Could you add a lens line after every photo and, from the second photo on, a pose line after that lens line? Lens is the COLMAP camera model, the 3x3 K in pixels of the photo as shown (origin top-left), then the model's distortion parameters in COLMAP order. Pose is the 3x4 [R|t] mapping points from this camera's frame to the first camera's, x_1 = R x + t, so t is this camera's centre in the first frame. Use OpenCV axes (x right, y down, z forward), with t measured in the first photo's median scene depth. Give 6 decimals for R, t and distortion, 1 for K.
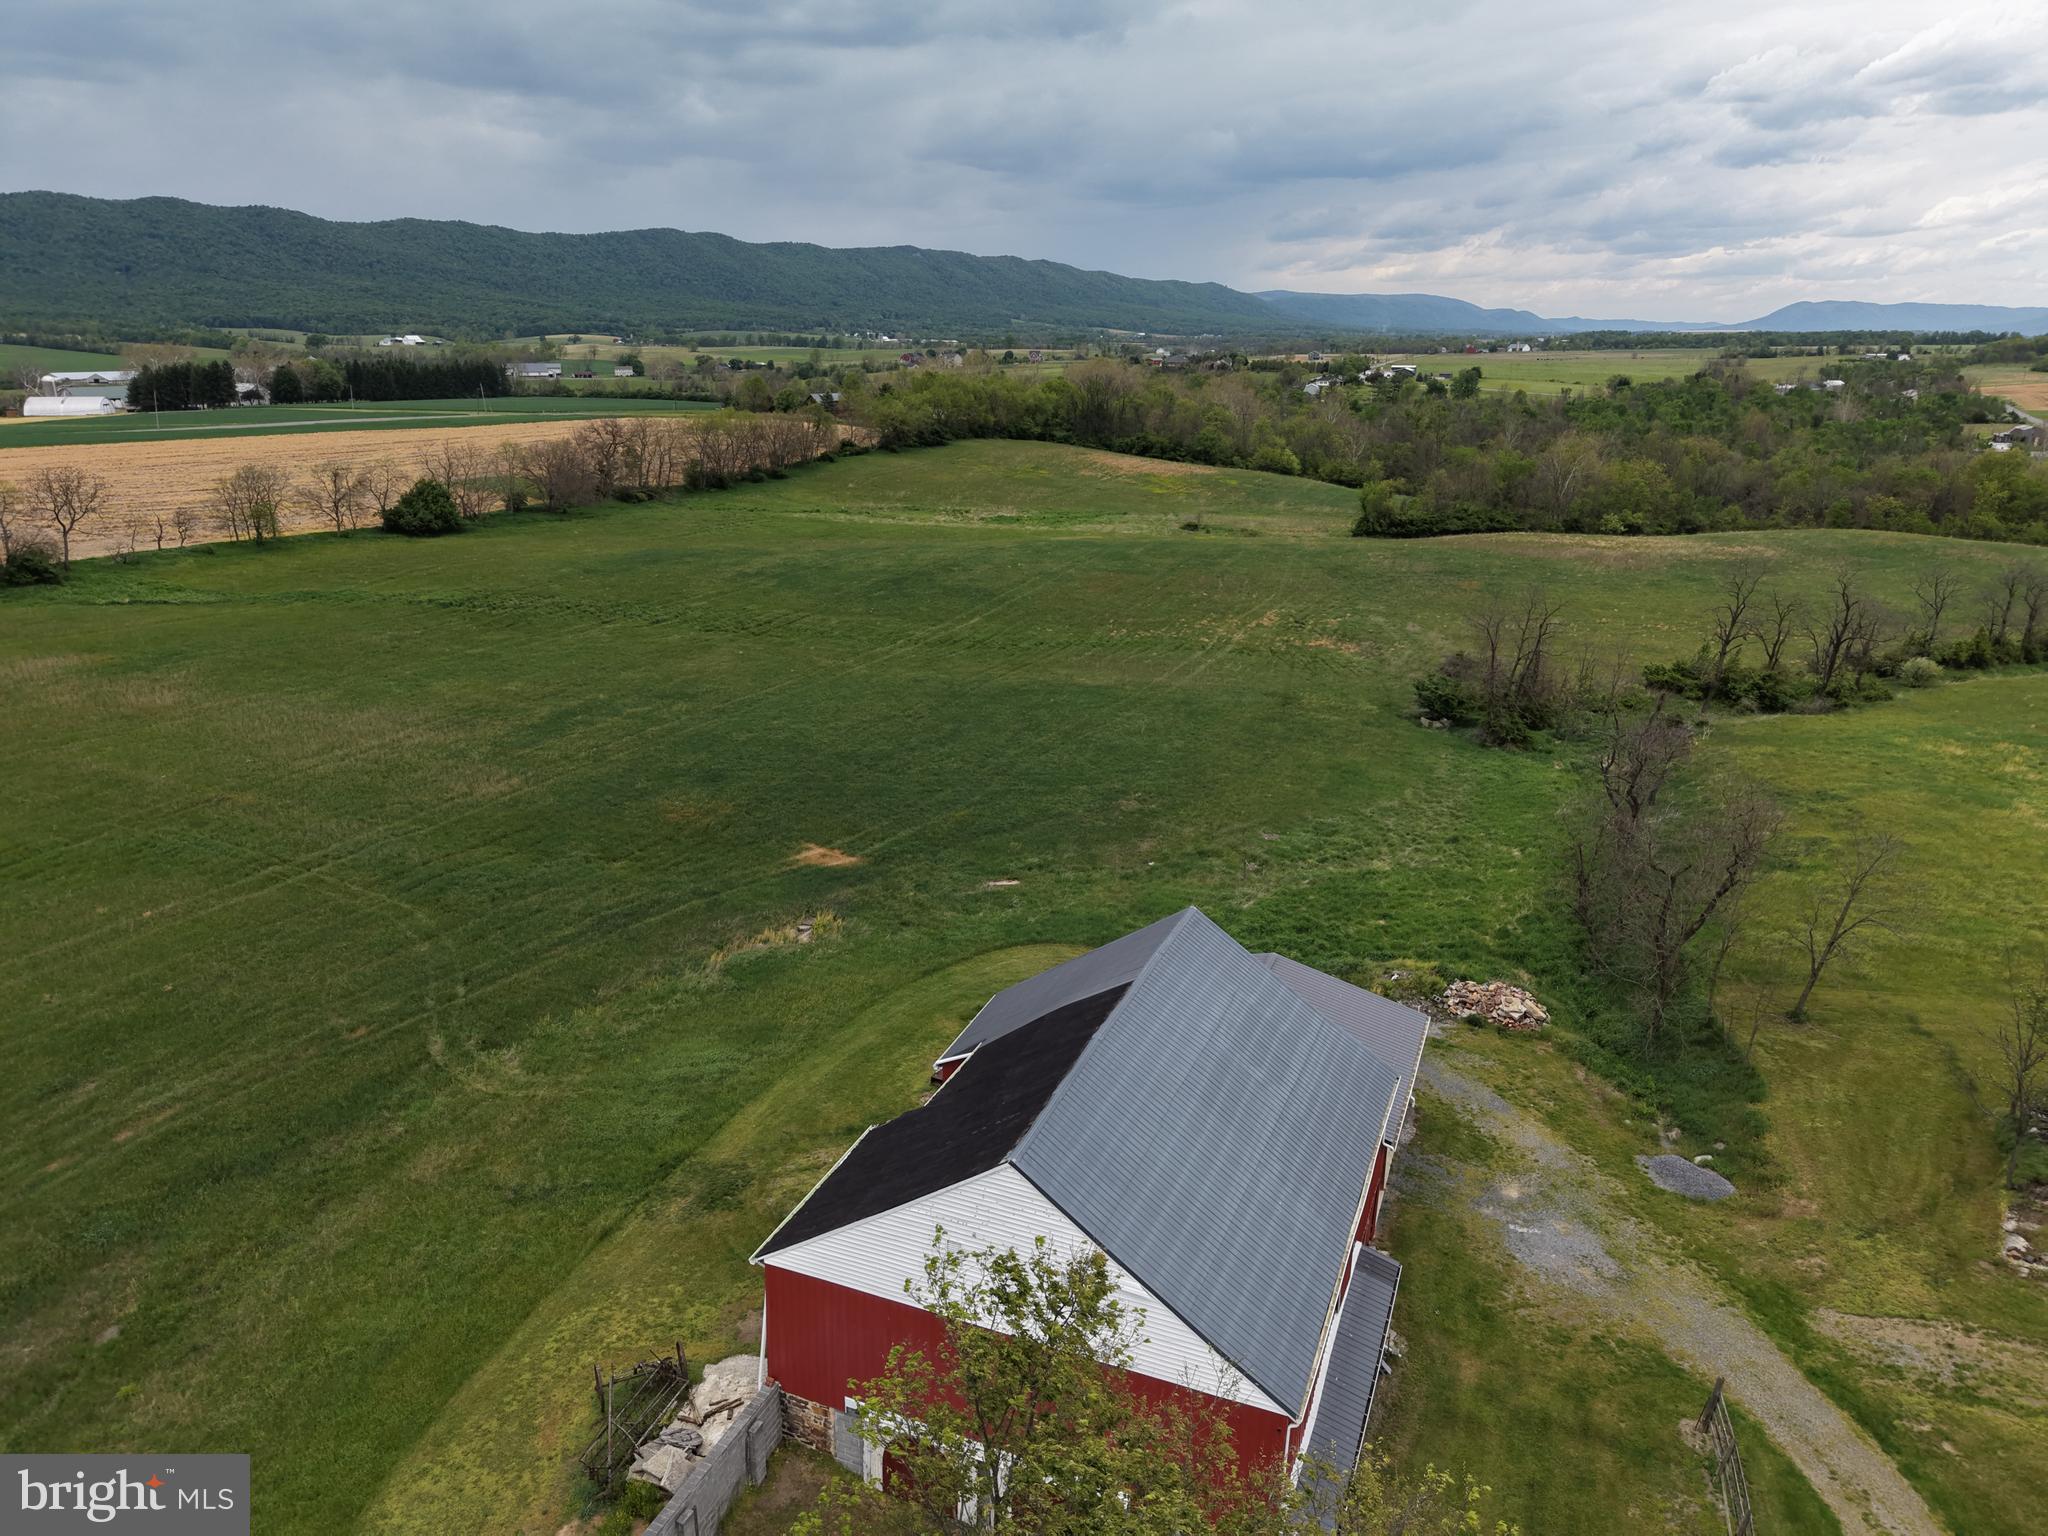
lens RADIAL K [[1372.3, 0, 1024.0], [0, 1372.3, 768.0], [0, 0, 1]] dist [0.021682, -0.016989]
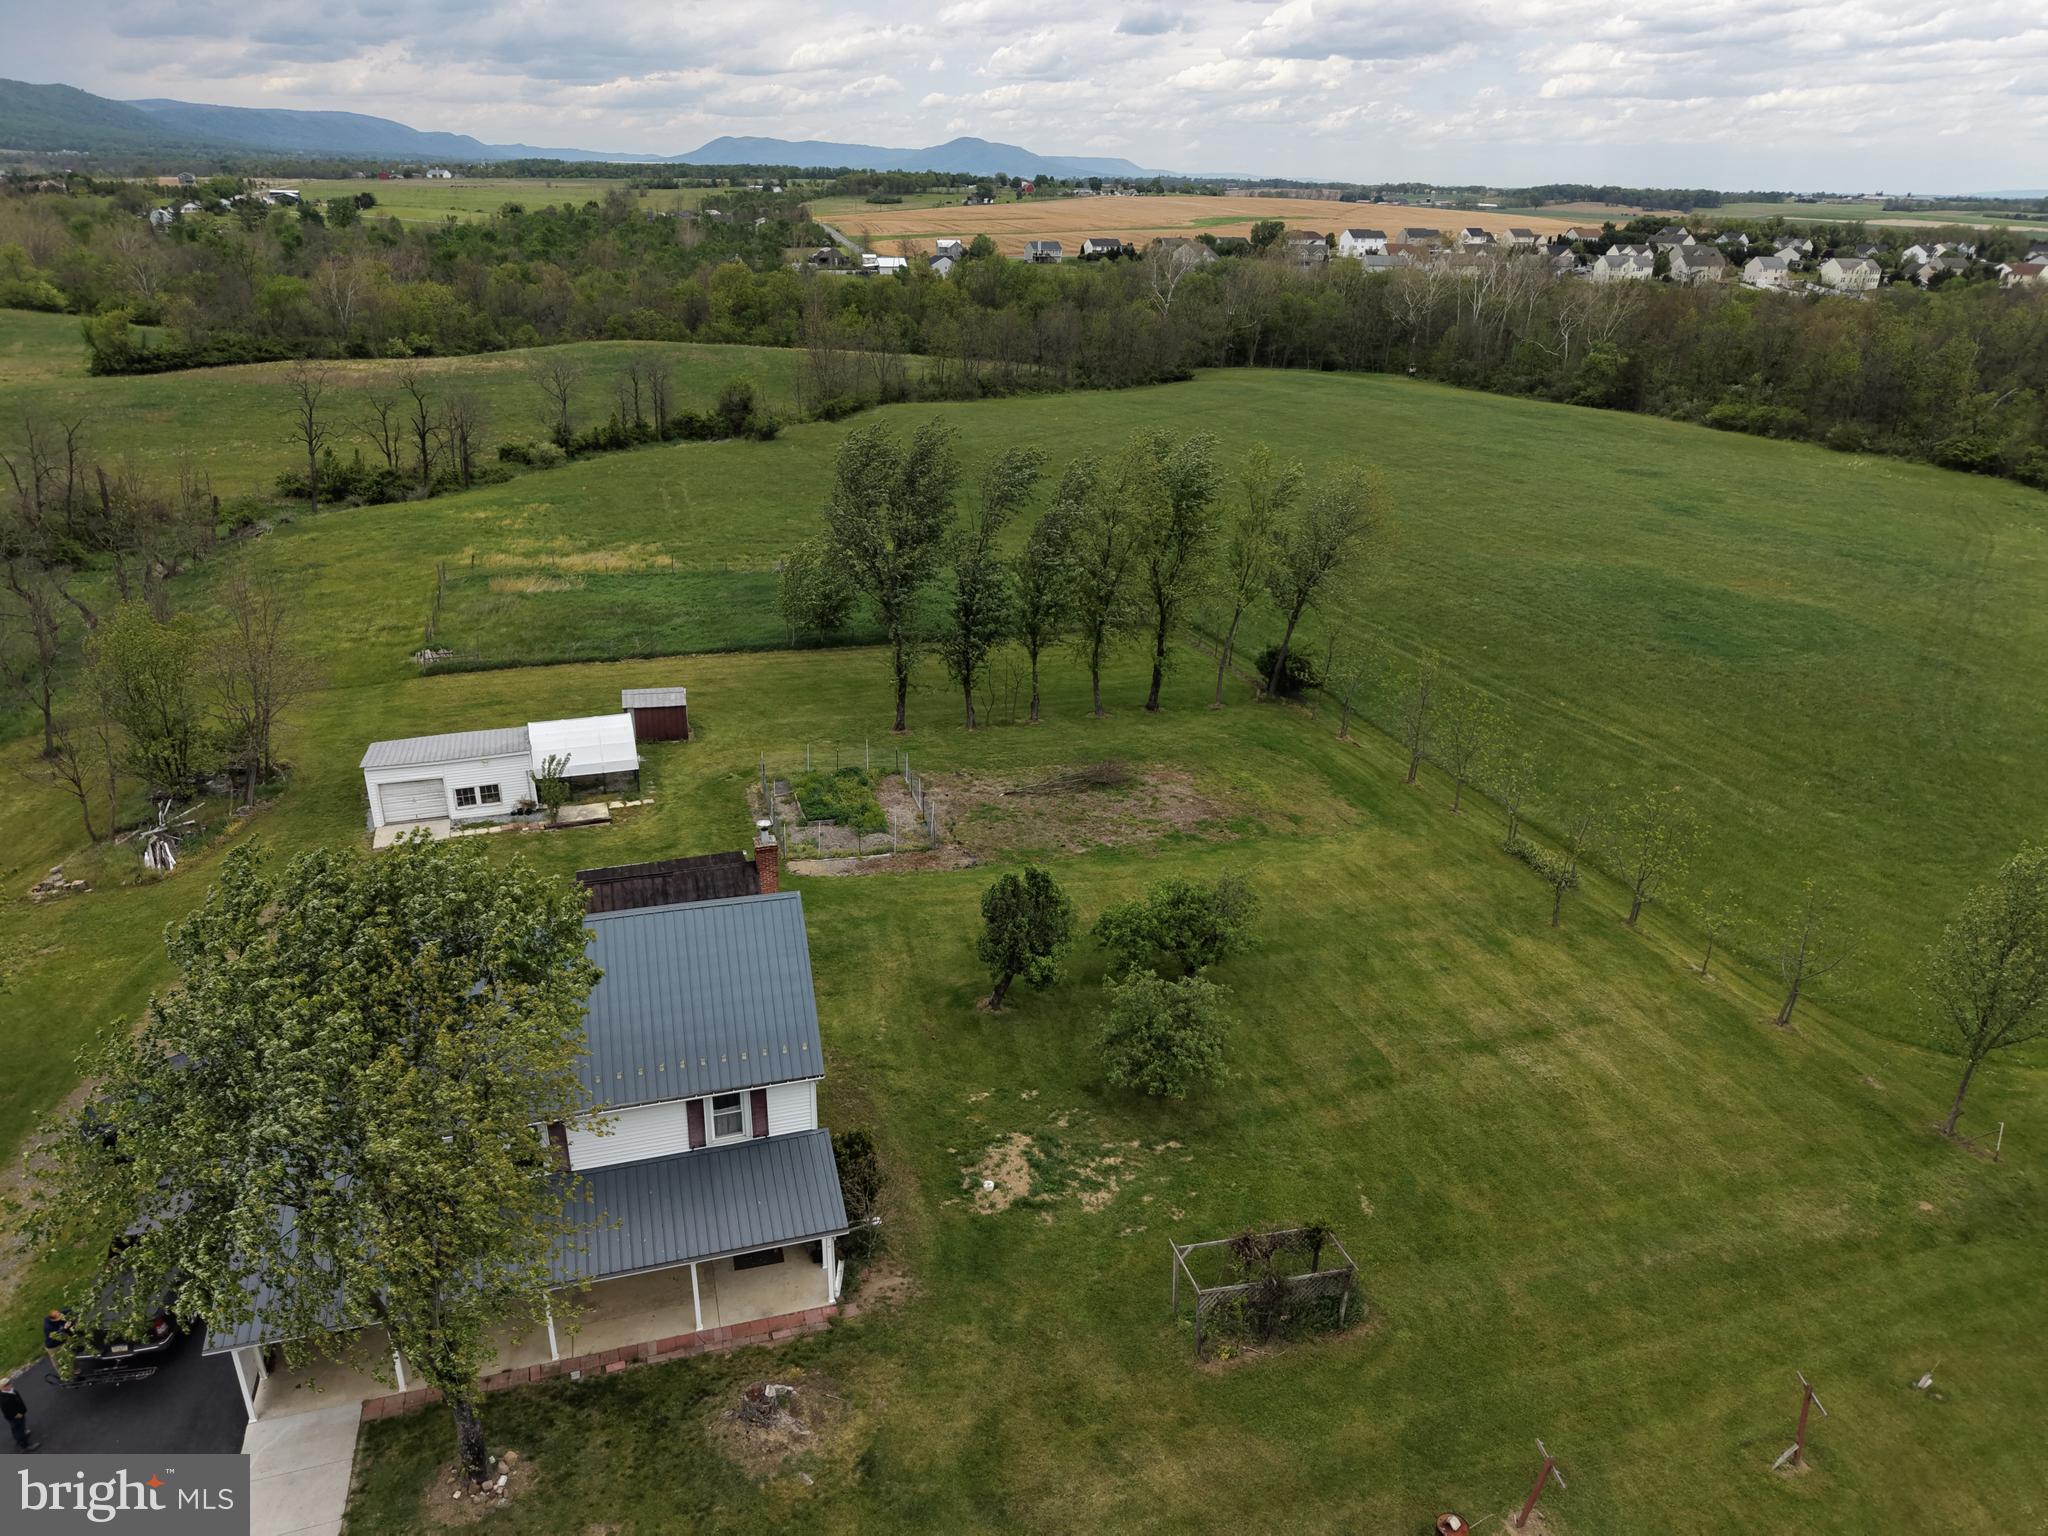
lens RADIAL K [[1381.4, 0, 1036.0], [0, 1381.4, 753.5], [0, 0, 1]] dist [0.009182, -0.005278]
pose [[0.771293, -0.230198, 0.593394, 0.109536], [0.170617, 0.972962, 0.155677, 0.030592], [-0.613186, -0.018830, 0.789714, -0.081151]]
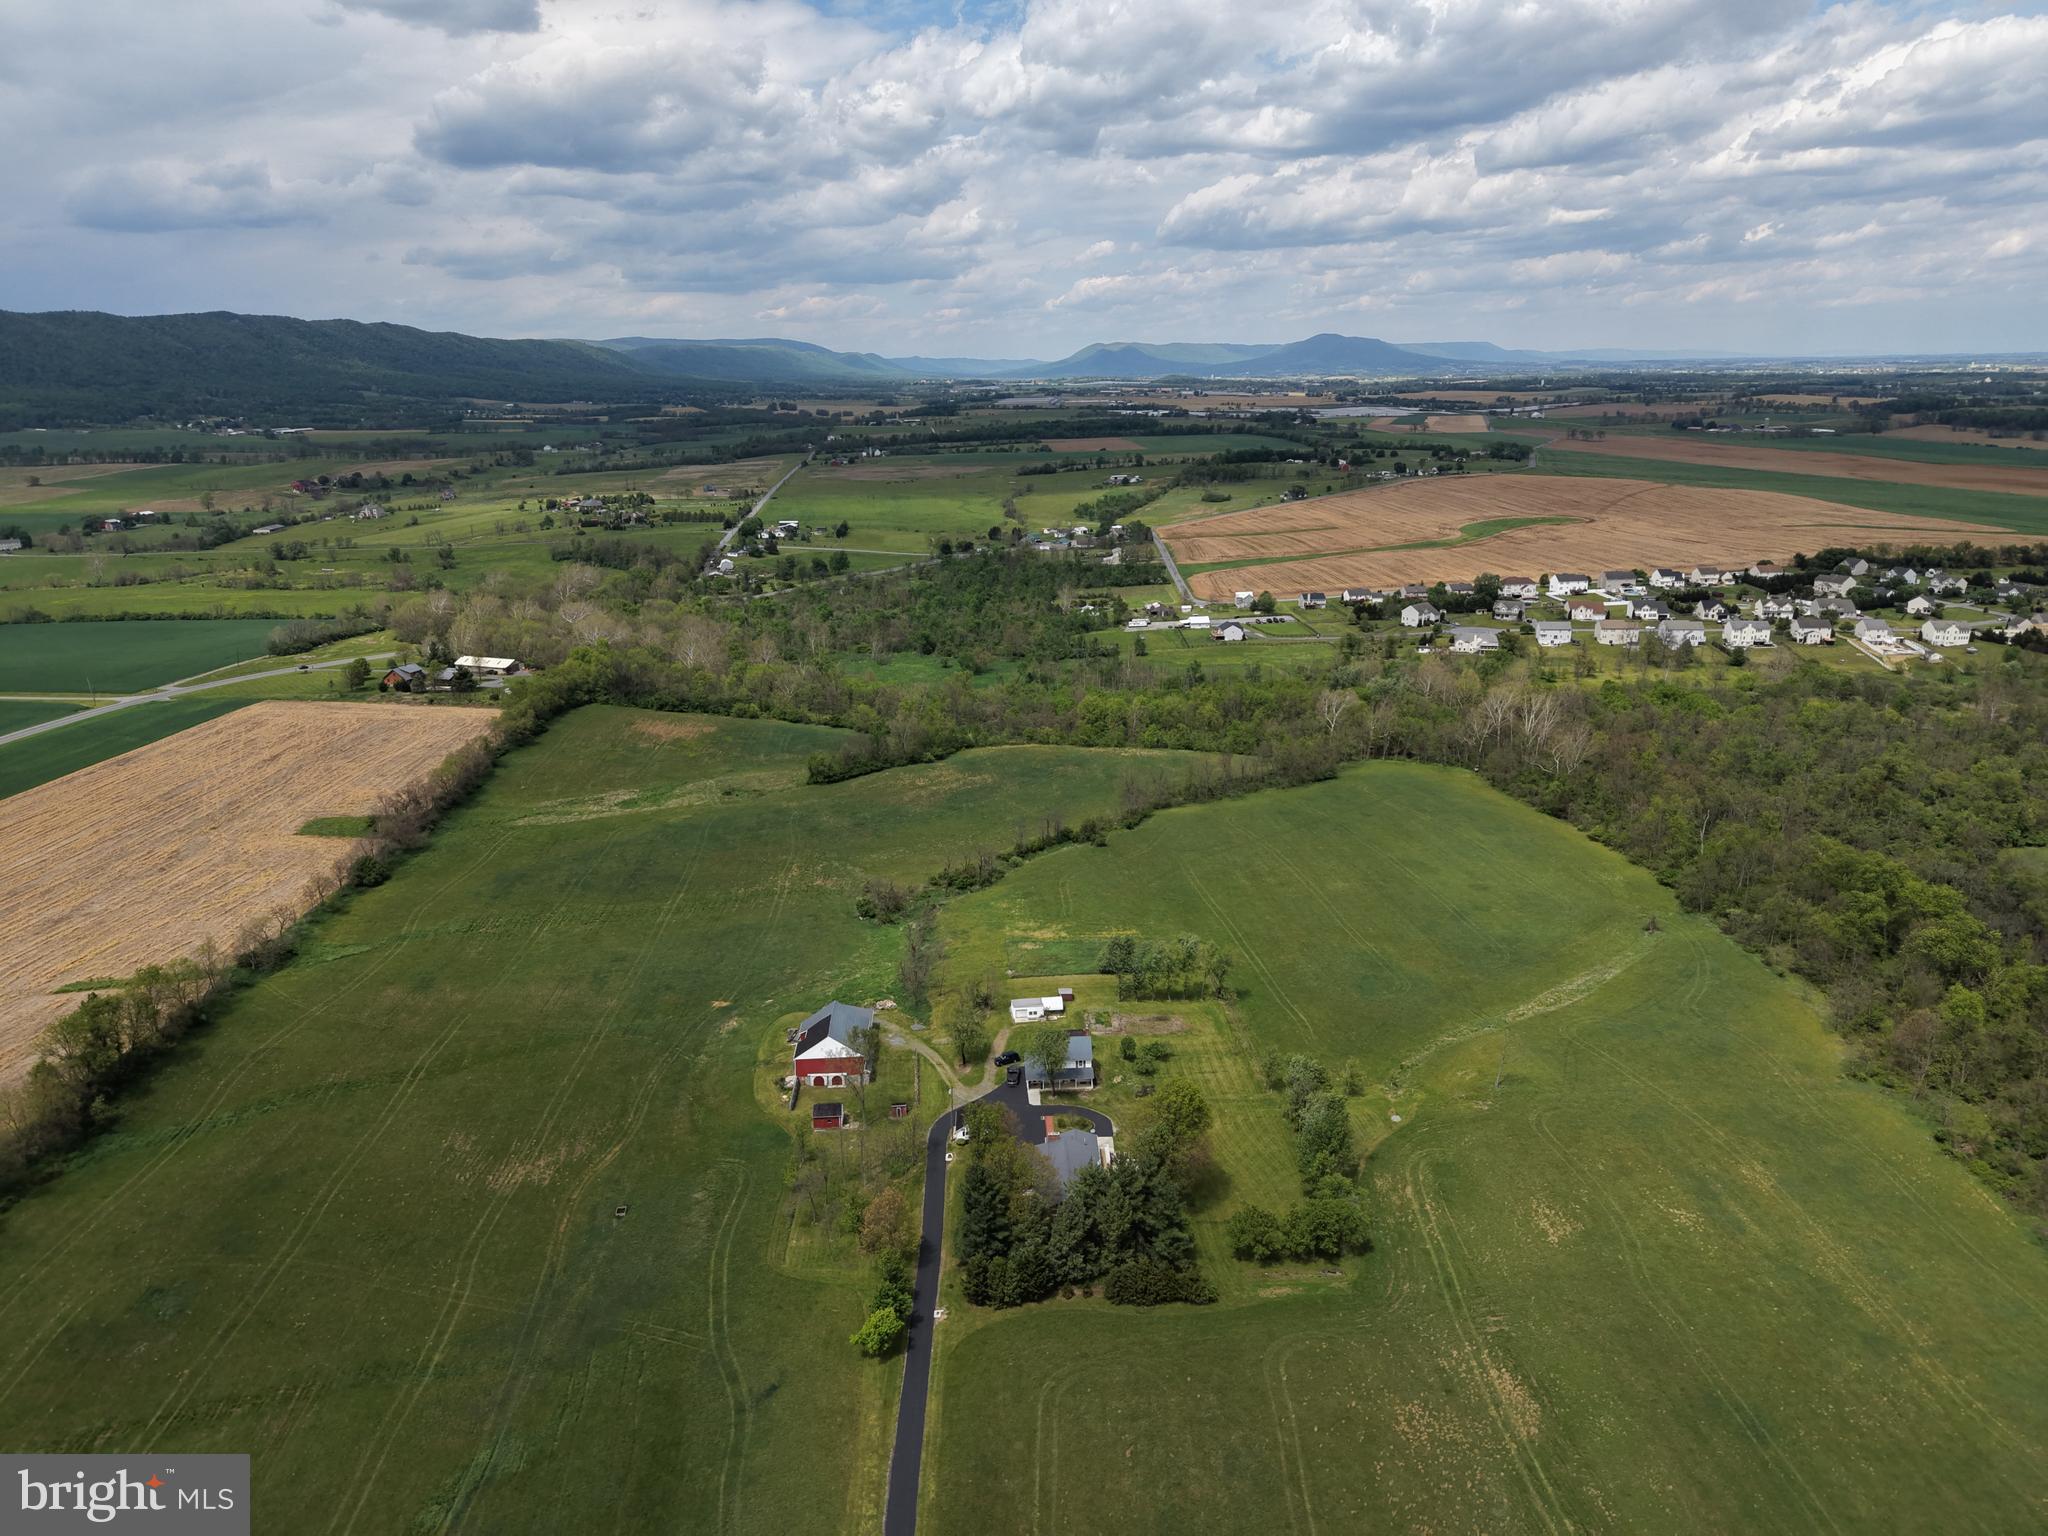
lens RADIAL K [[1362.9, 0, 1024.0], [0, 1362.9, 768.0], [0, 0, 1]] dist [0.033328, -0.052379]
pose [[0.905358, -0.136595, 0.402080, -0.240430], [0.146535, 0.989187, 0.006098, -0.142016], [-0.398565, 0.053398, 0.915584, -0.842754]]
